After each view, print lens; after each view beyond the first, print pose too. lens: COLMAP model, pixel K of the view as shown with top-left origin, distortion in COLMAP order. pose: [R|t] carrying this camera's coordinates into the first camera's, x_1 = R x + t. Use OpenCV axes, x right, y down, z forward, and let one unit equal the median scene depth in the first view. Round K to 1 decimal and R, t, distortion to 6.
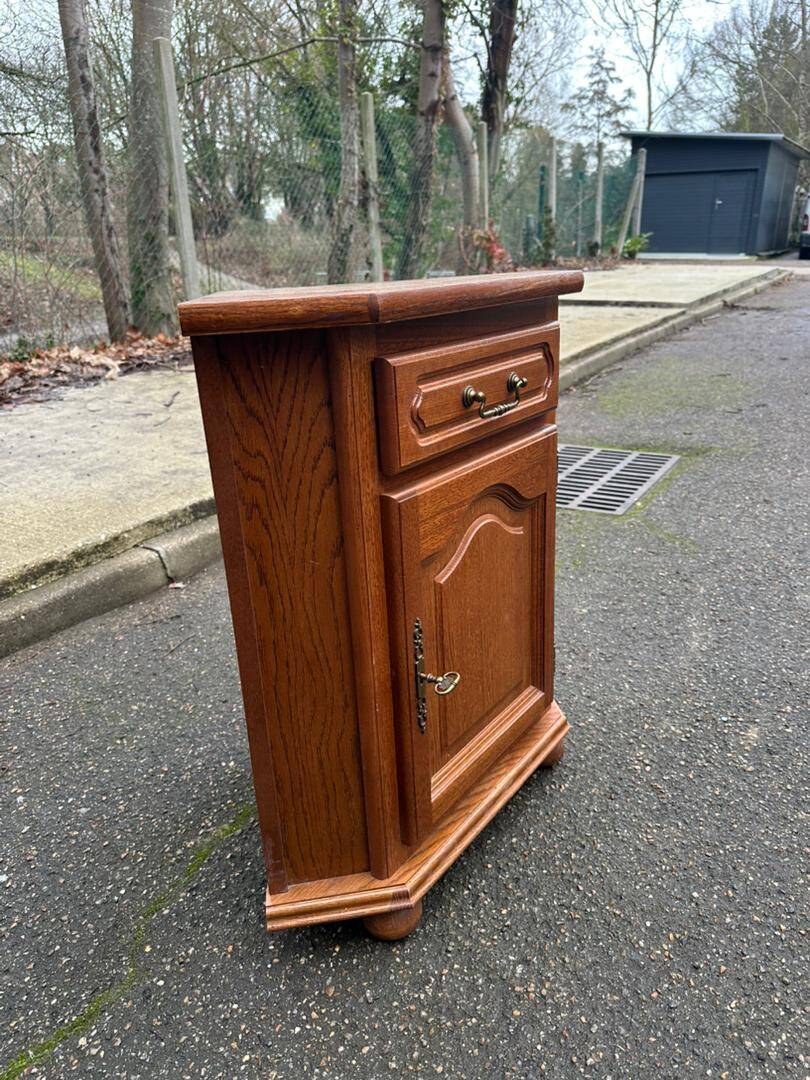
lens RADIAL K [[763.2, 0, 409.9], [0, 763.2, 540.7], [0, 0, 1]] dist [-0.000364, -0.015001]
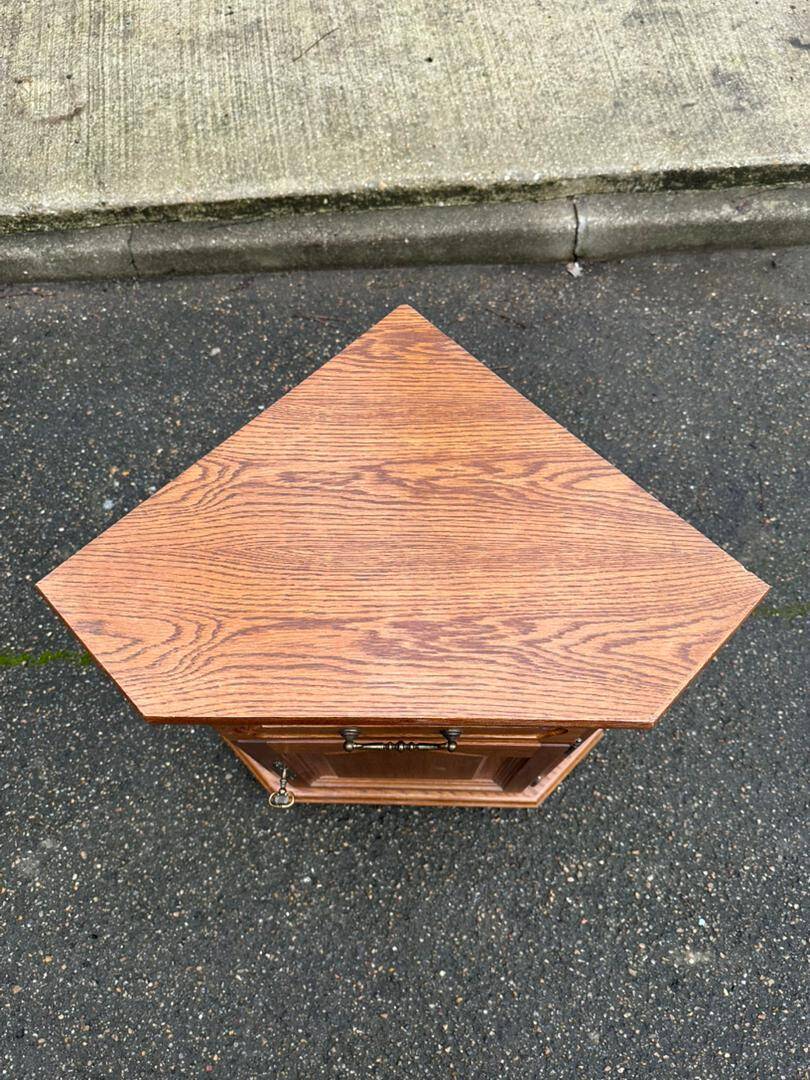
lens RADIAL K [[763.2, 0, 406.4], [0, 763.2, 539.4], [0, 0, 1]] dist [-0.000364, -0.015001]
pose [[0.577980, 0.758614, -0.300740, 0.135562], [-0.296135, 0.538389, 0.788950, -0.661111], [0.760423, -0.366937, 0.535830, 0.418392]]
